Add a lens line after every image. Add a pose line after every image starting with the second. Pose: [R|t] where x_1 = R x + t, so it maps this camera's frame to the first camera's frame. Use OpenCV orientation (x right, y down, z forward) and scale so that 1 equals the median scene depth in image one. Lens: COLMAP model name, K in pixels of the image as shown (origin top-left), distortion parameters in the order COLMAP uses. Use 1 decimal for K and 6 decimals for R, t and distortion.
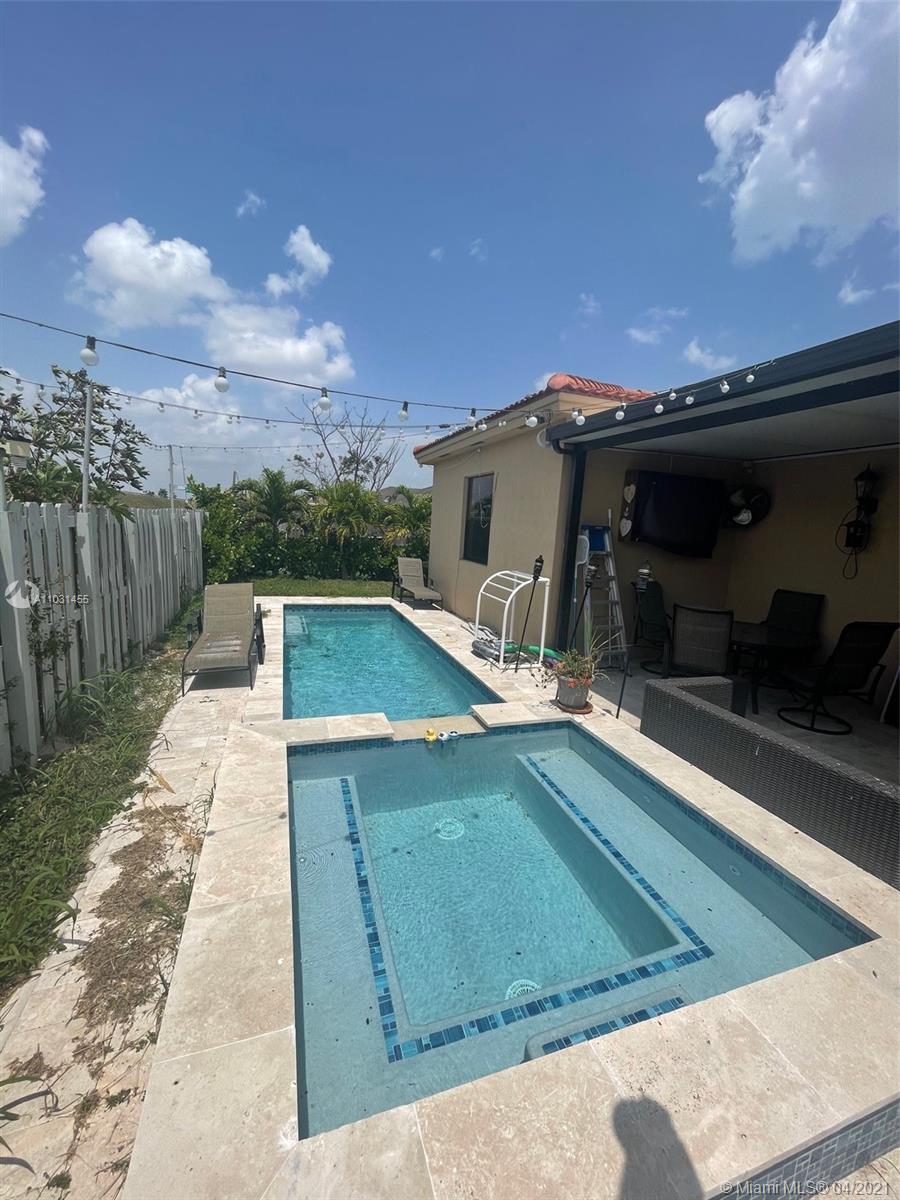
lens RADIAL K [[491.6, 0, 447.1], [0, 491.6, 601.5], [0, 0, 1]] dist [0.030258, -0.010155]
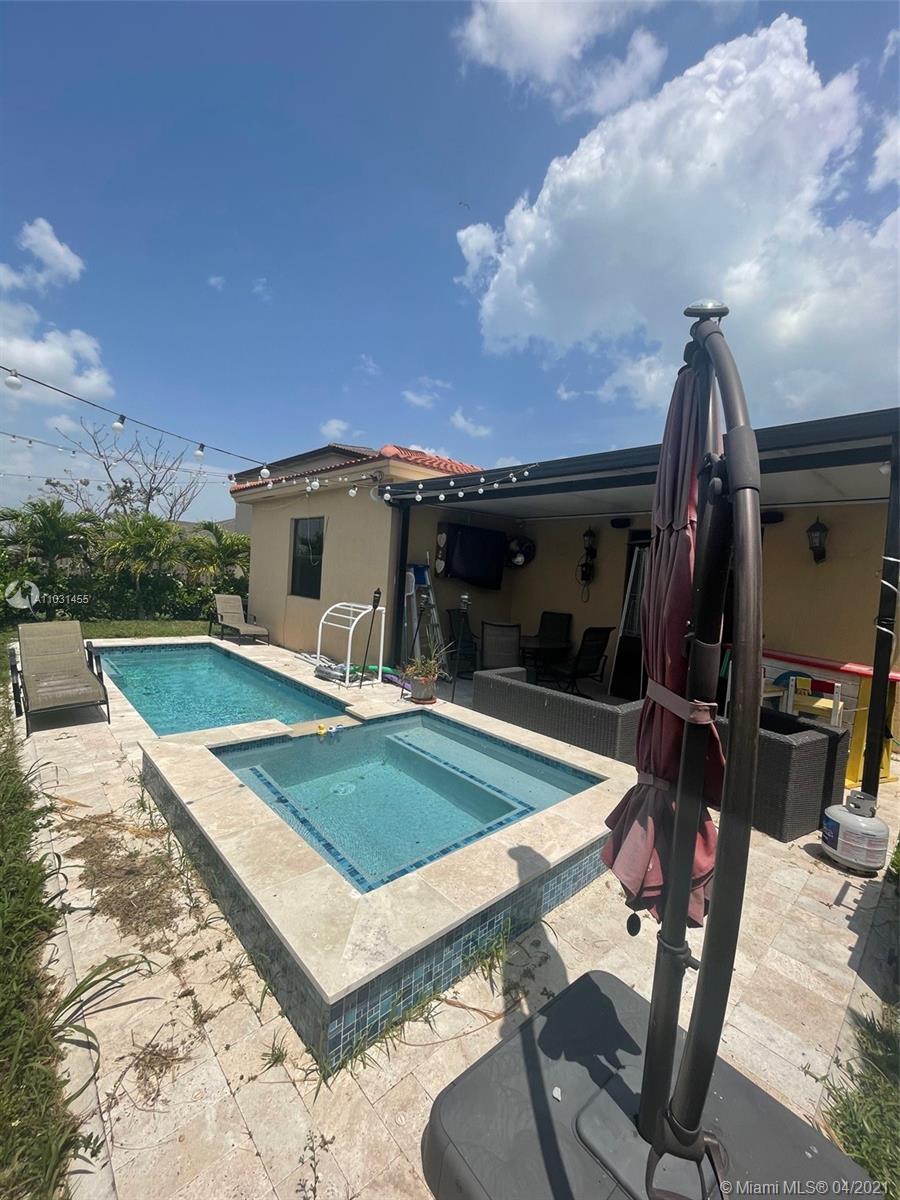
lens RADIAL K [[491.6, 0, 447.1], [0, 491.6, 601.5], [0, 0, 1]] dist [0.030258, -0.010155]
pose [[0.914579, -0.018971, 0.403961, -0.133512], [0.051711, 0.996185, -0.070293, 0.030465], [-0.401086, 0.085178, 0.912072, -0.153510]]
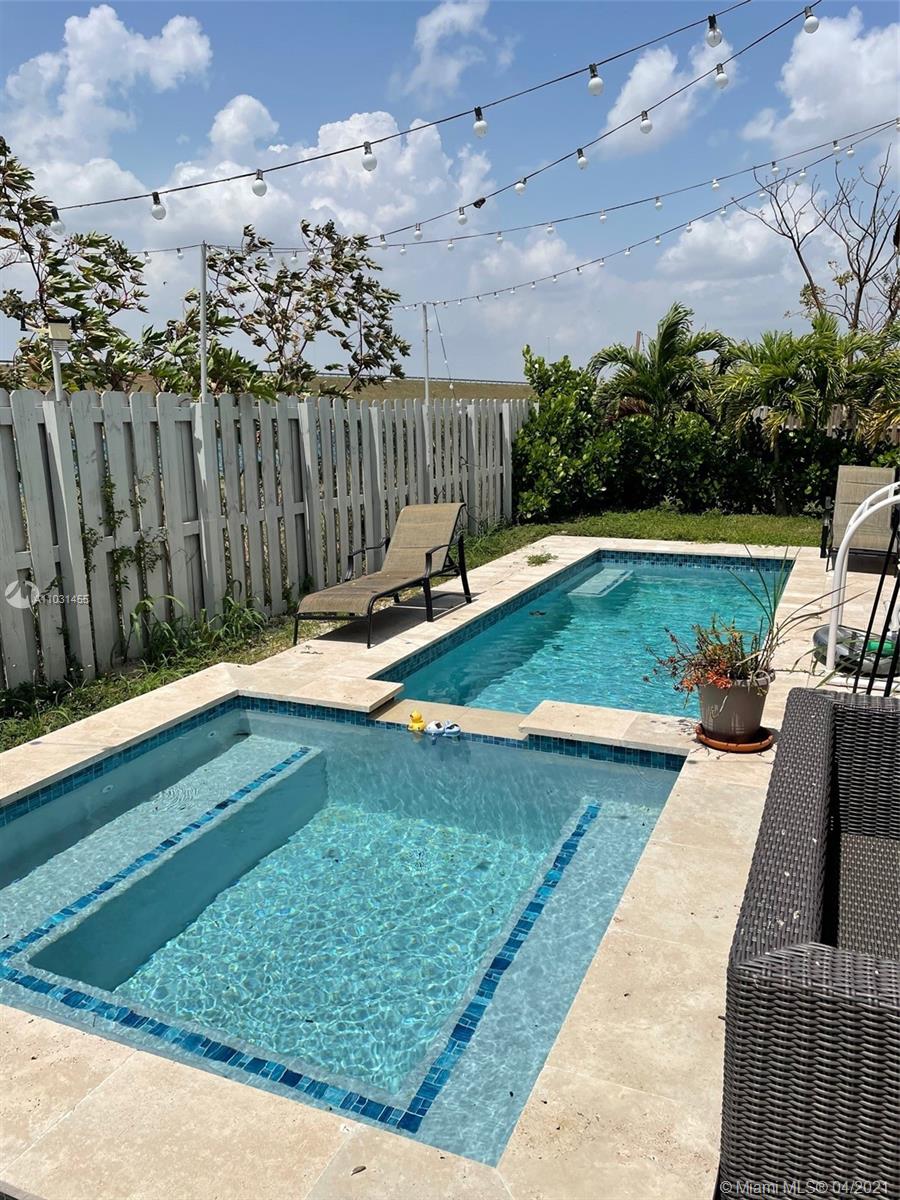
lens RADIAL K [[917.4, 0, 450.0], [0, 917.4, 600.0], [0, 0, 1]] dist [0.079562, -0.112106]
pose [[0.740369, 0.076268, -0.667860, 0.417824], [-0.057118, 0.997087, 0.050546, 0.030817], [0.669770, 0.000724, 0.742568, 0.089276]]
